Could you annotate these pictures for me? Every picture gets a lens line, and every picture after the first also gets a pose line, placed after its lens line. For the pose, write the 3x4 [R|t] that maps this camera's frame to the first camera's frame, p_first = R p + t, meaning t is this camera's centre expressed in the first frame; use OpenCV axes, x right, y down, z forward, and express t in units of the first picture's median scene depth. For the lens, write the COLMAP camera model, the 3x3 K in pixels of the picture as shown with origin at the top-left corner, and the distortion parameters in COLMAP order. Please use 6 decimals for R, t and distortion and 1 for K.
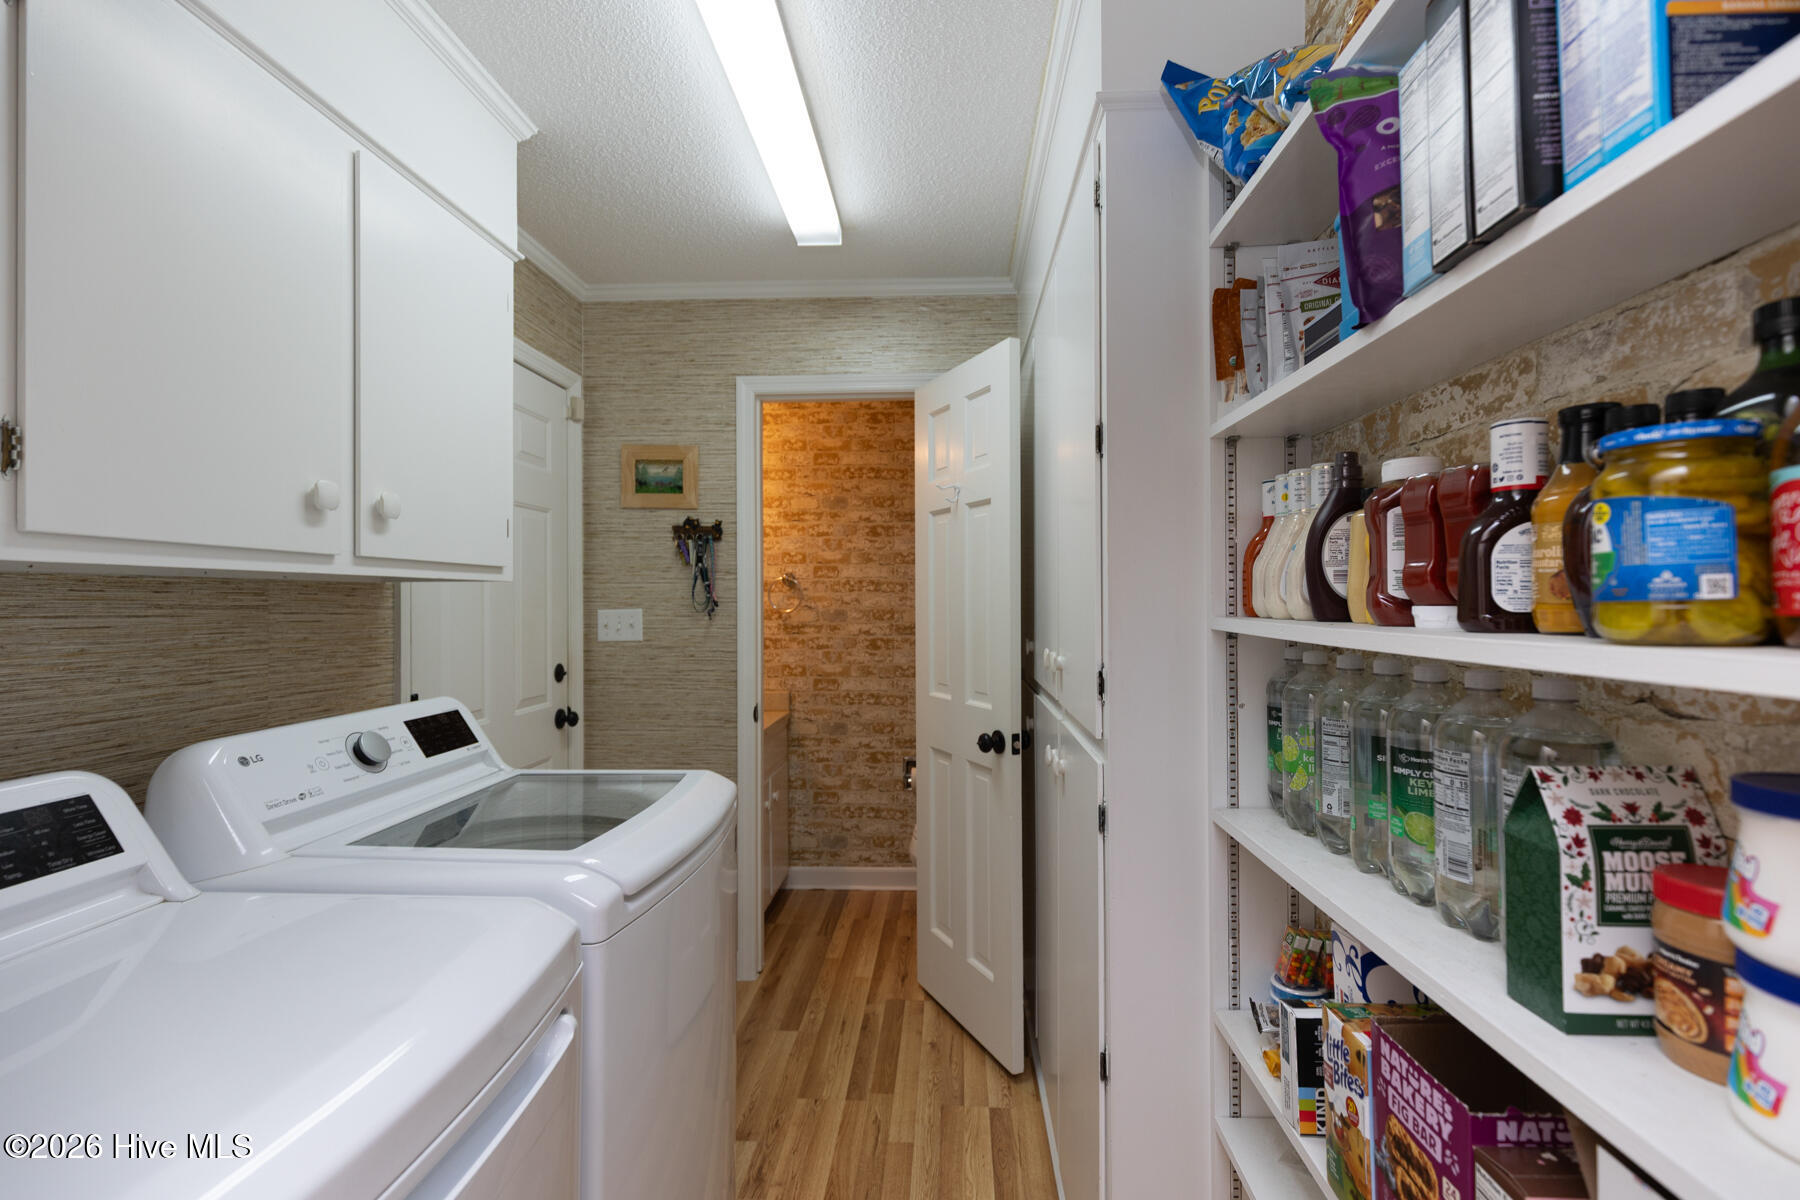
lens RADIAL K [[809.9, 0, 904.4], [0, 809.9, 594.9], [0, 0, 1]] dist [0.003110, -0.000370]
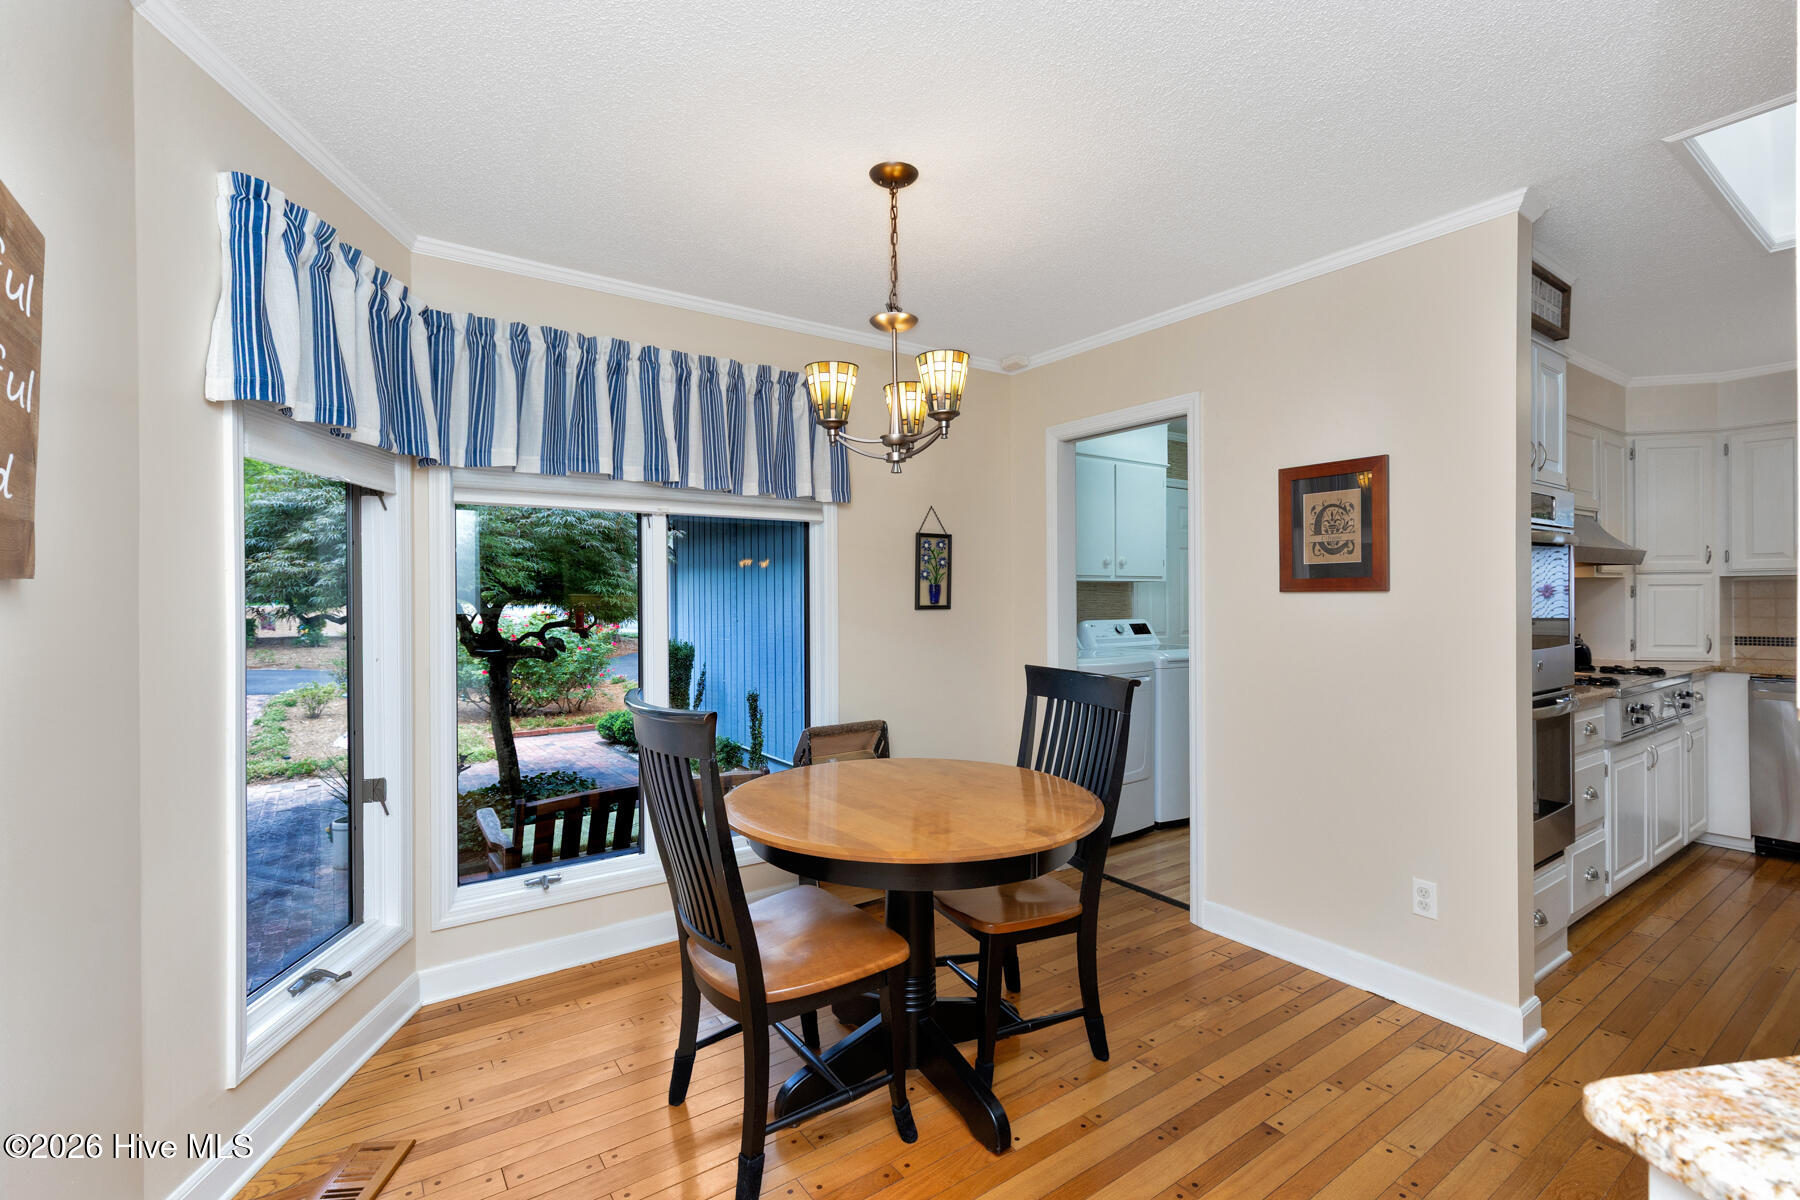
lens RADIAL K [[809.9, 0, 893.9], [0, 809.9, 595.6], [0, 0, 1]] dist [0.003110, -0.000370]
pose [[0.617924, 0.002457, -0.786234, 1.506036], [0.007937, 0.999925, 0.009363, -0.001394], [0.786198, -0.012026, 0.617858, -1.952983]]
